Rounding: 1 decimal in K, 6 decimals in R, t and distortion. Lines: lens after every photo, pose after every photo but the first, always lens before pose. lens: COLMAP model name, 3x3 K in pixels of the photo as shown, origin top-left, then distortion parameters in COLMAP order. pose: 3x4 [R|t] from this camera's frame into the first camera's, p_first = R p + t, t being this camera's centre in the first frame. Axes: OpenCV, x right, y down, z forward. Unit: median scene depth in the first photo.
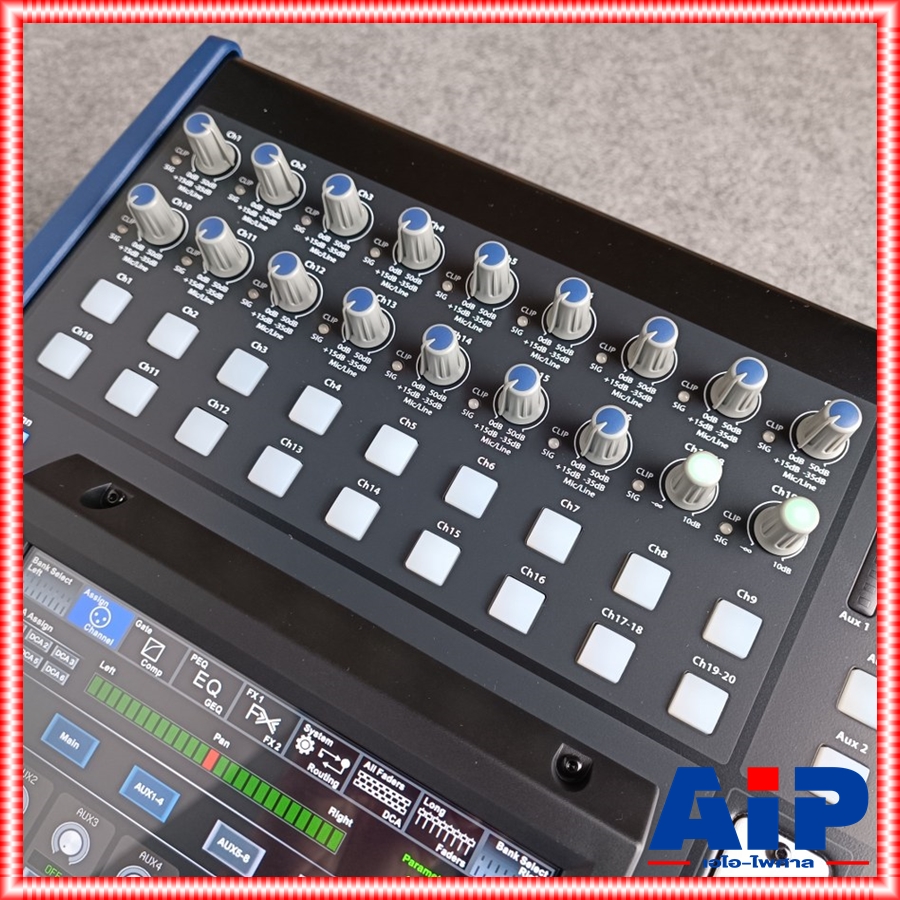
lens RADIAL K [[876.0, 0, 388.7], [0, 876.0, 503.9], [0, 0, 1]] dist [-0.016922, 0.000000]
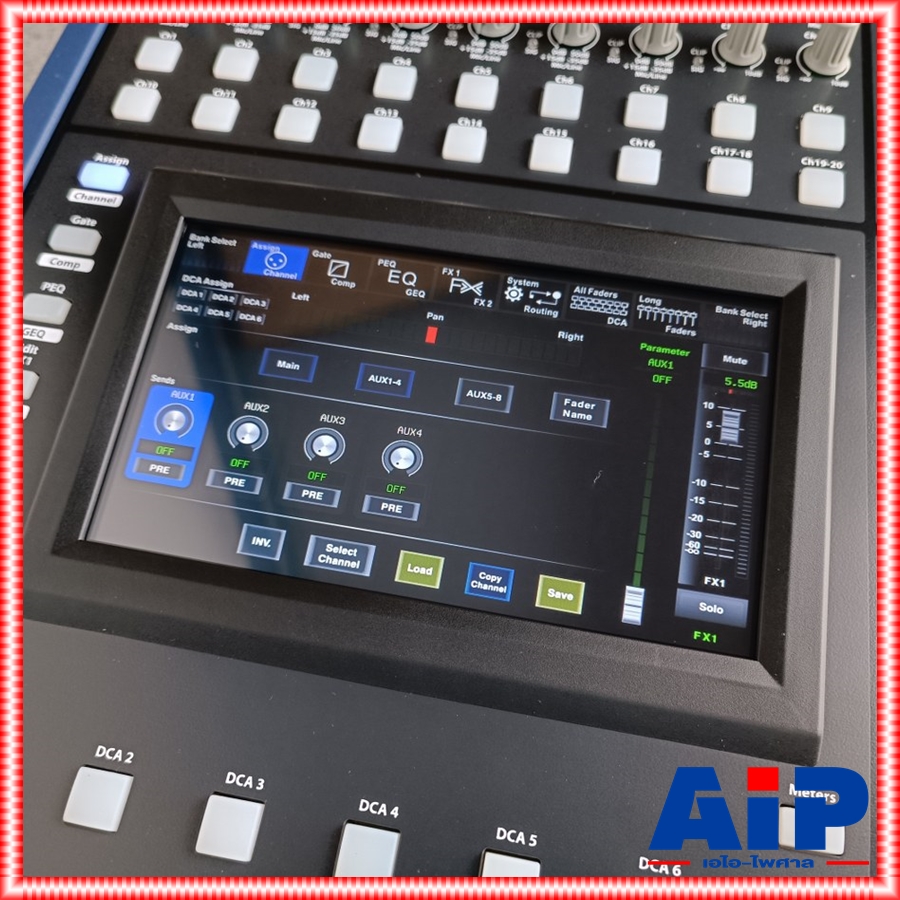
lens RADIAL K [[876.0, 0, 435.4], [0, 876.0, 455.6], [0, 0, 1]] dist [-0.016922, 0.000000]
pose [[0.946745, -0.281608, 0.156111, -0.403442], [0.294461, 0.953384, -0.065973, 0.501473], [-0.130255, 0.108428, 0.985534, -0.006888]]
